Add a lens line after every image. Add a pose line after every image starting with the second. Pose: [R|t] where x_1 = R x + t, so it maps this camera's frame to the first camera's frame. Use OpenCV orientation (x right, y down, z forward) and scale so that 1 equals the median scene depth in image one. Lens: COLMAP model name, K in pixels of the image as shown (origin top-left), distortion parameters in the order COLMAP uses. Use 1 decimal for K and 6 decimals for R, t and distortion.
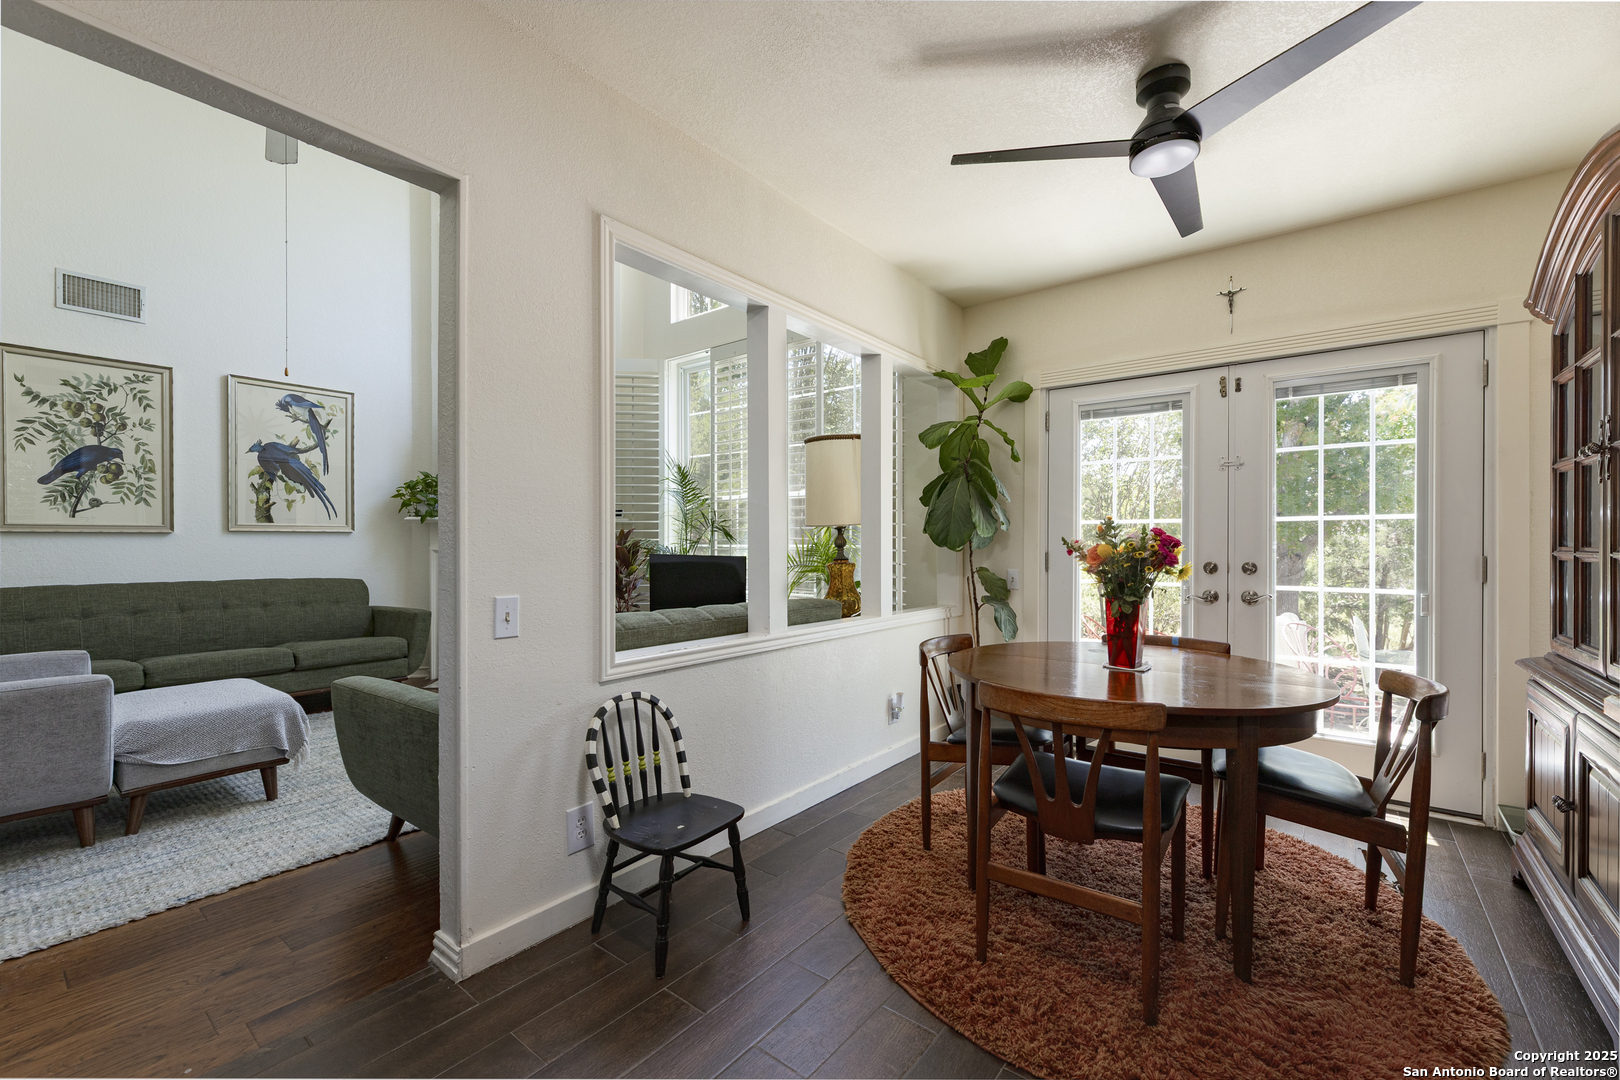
lens RADIAL K [[672.1, 0, 844.4], [0, 672.1, 547.8], [0, 0, 1]] dist [-0.007836, 0.000555]
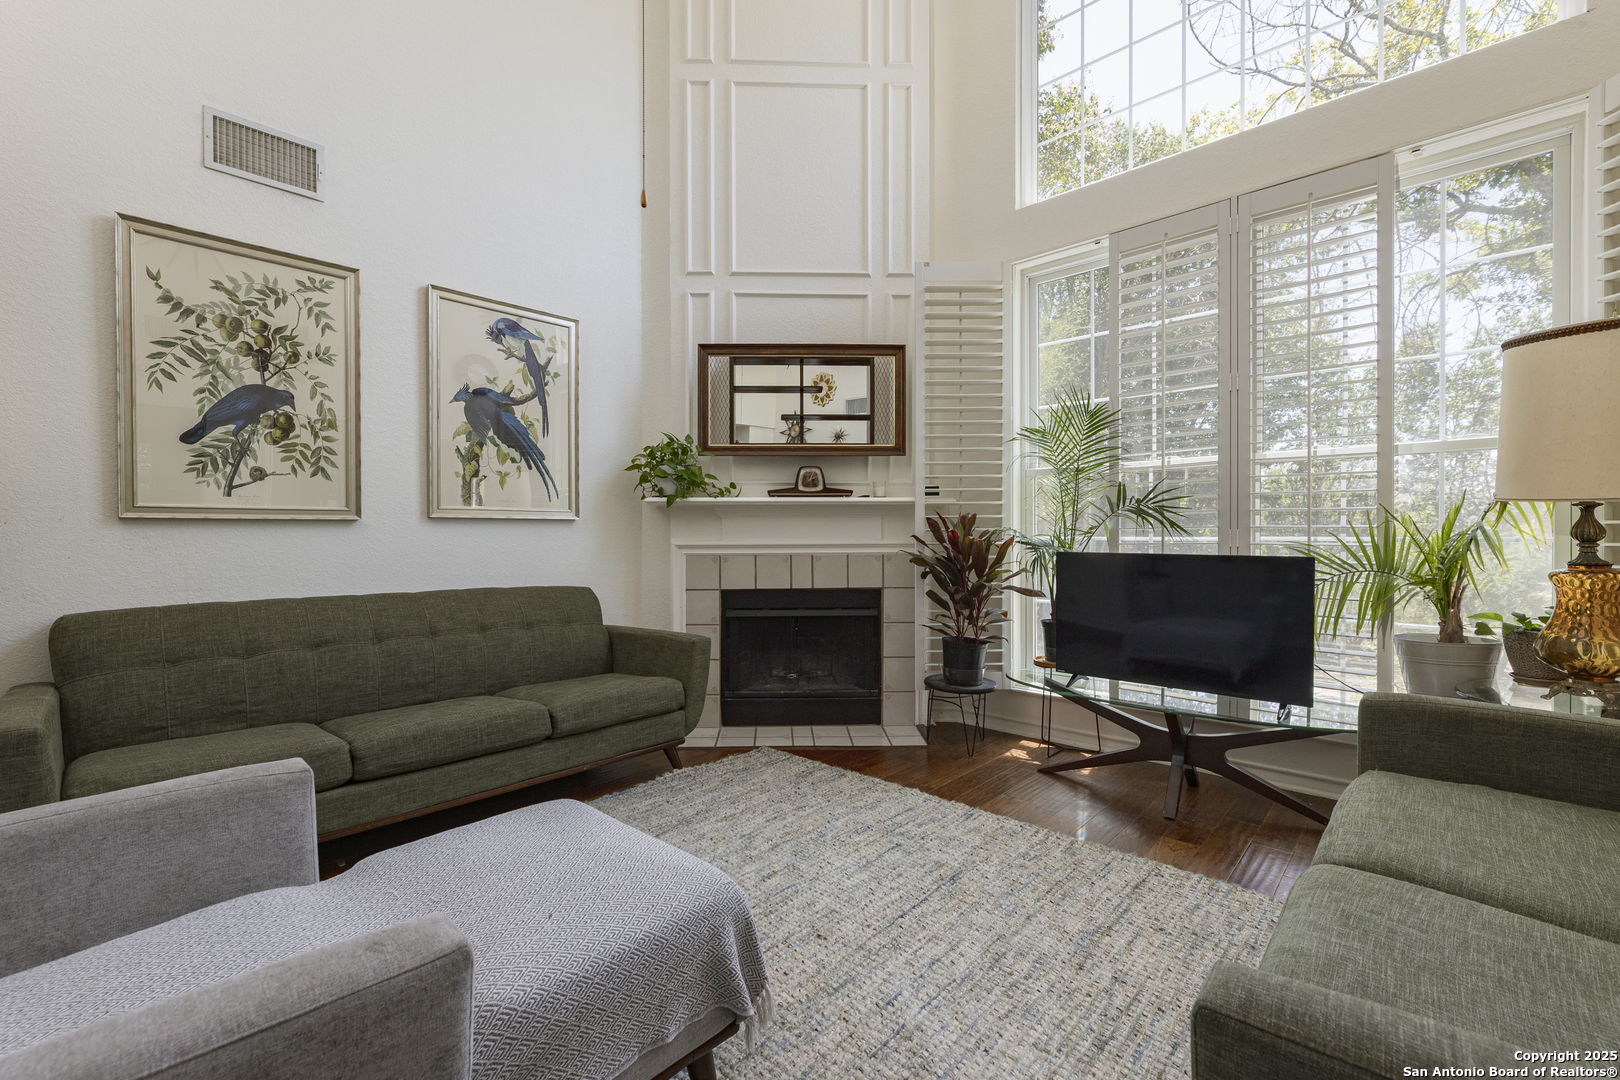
lens RADIAL K [[672.1, 0, 809.5], [0, 672.1, 540.6], [0, 0, 1]] dist [-0.007836, 0.000555]
pose [[0.995551, -0.002056, -0.094200, -0.515095], [0.002279, 0.999995, 0.002263, -0.002989], [0.094195, -0.002468, 0.995551, 0.392007]]
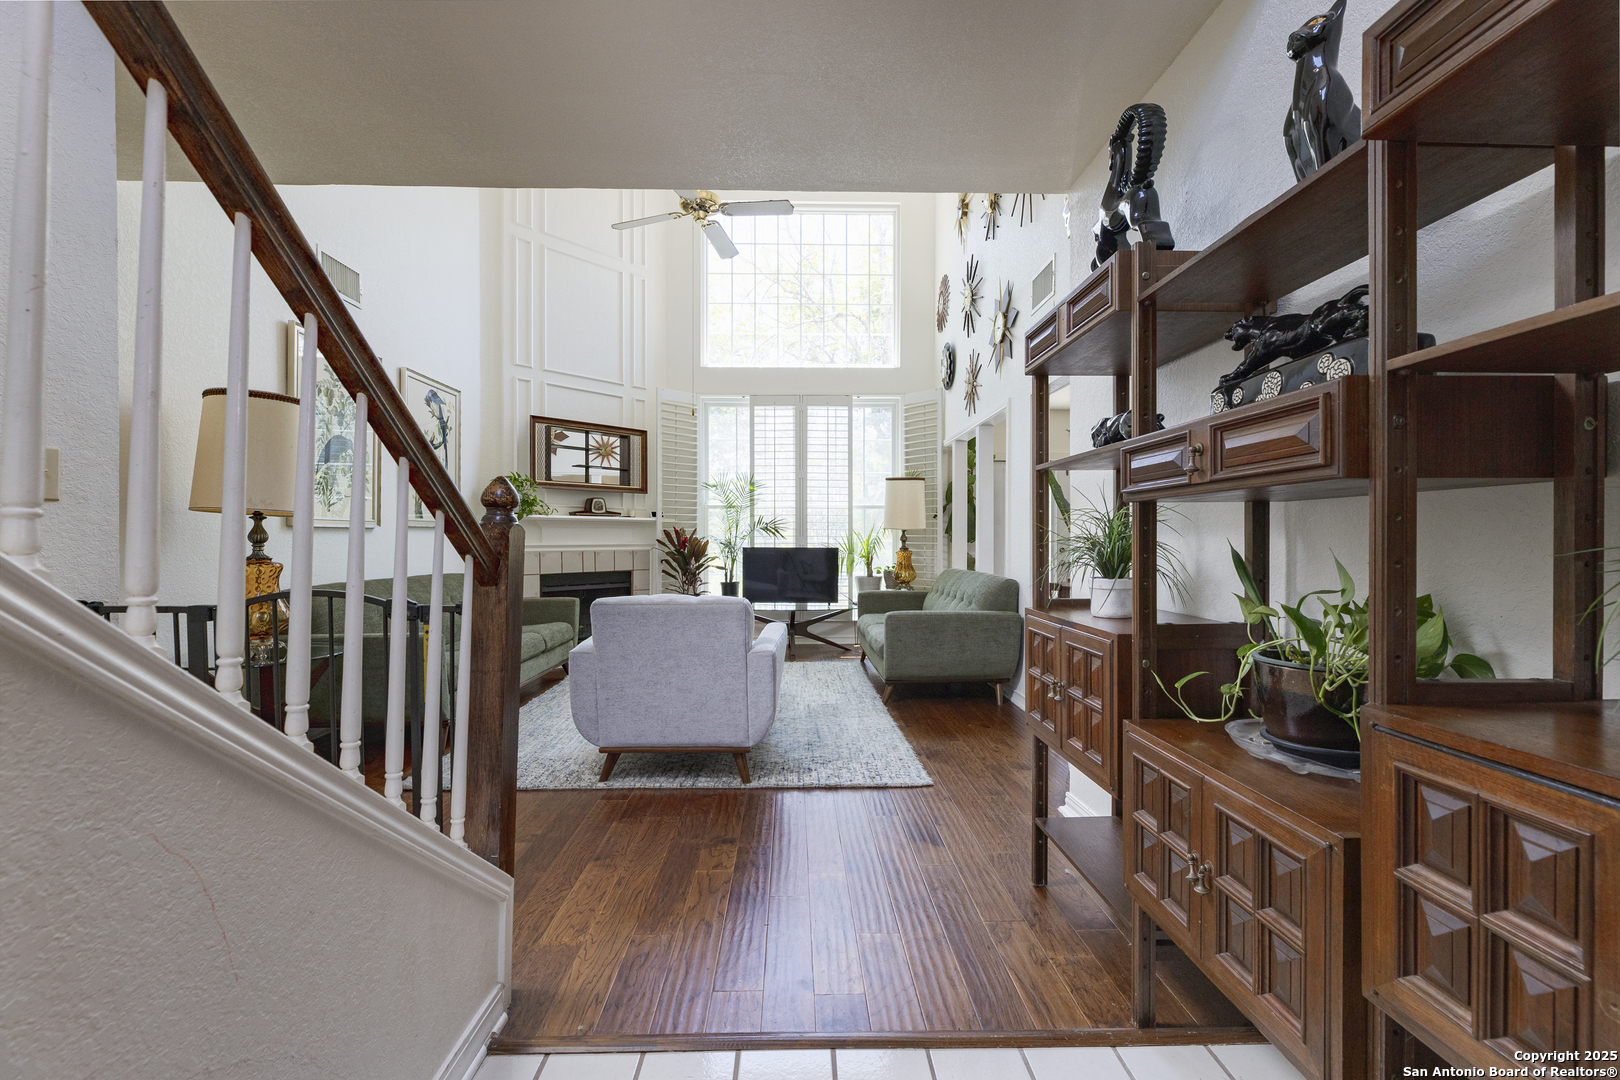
lens RADIAL K [[672.1, 0, 813.8], [0, 672.1, 543.2], [0, 0, 1]] dist [-0.007836, 0.000555]
pose [[0.770195, -0.003133, 0.637800, -1.173067], [0.003201, 0.999994, 0.001047, 0.000875], [-0.637800, 0.001235, 0.770201, -0.160448]]
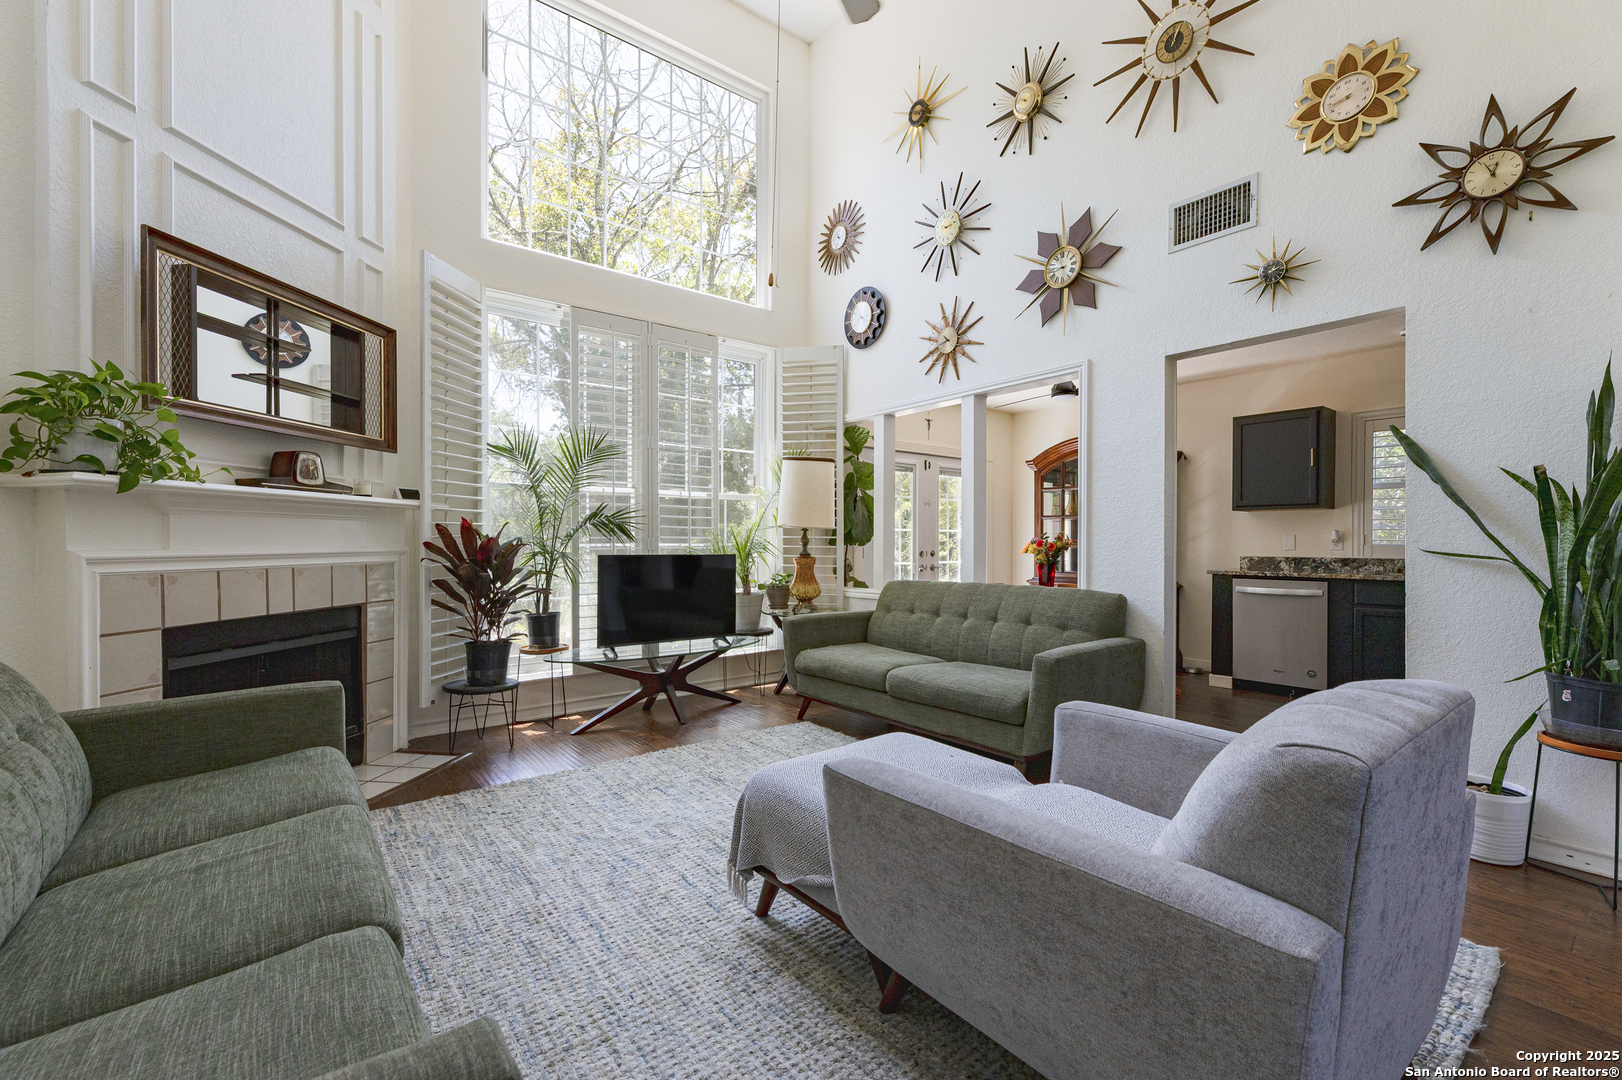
lens RADIAL K [[672.9, 0, 814.2], [0, 672.9, 542.0], [0, 0, 1]] dist [-0.007836, 0.000555]
pose [[0.251946, -0.002368, 0.967739, -1.124664], [0.001792, 0.999996, 0.001980, -0.007864], [-0.967740, 0.001235, 0.251949, 0.609972]]
